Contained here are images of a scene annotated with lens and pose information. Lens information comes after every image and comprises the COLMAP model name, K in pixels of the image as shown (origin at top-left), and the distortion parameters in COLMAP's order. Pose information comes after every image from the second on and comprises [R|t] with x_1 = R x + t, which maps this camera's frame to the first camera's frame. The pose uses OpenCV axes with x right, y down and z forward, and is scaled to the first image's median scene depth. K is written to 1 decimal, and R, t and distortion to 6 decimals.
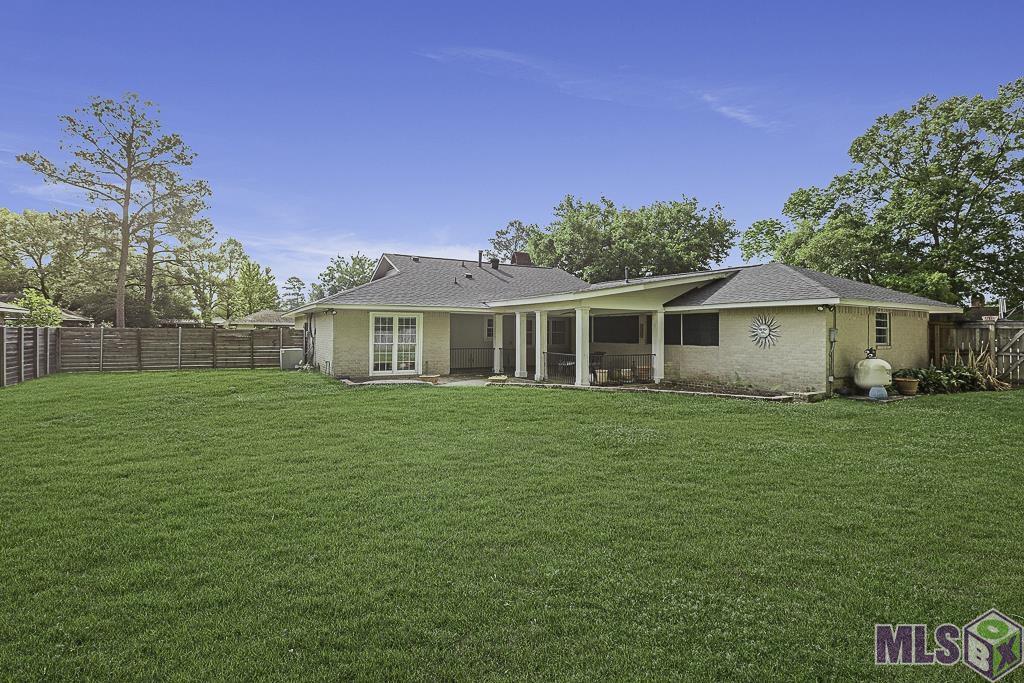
lens RADIAL K [[498.2, 0, 509.8], [0, 498.2, 330.5], [0, 0, 1]] dist [-0.040530, 0.003909]
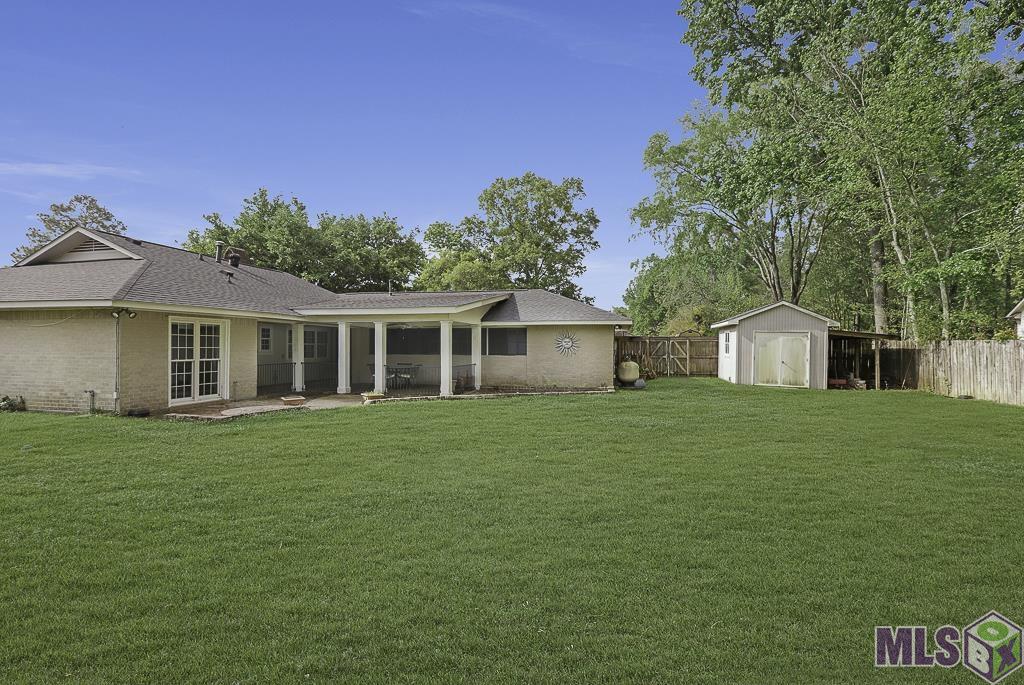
lens RADIAL K [[498.2, 0, 507.6], [0, 498.2, 341.0], [0, 0, 1]] dist [-0.040530, 0.003909]
pose [[0.678596, 0.002857, 0.734506, -0.431064], [-0.001970, 0.999996, -0.002070, -0.001001], [-0.734509, -0.000042, 0.678599, 0.164442]]
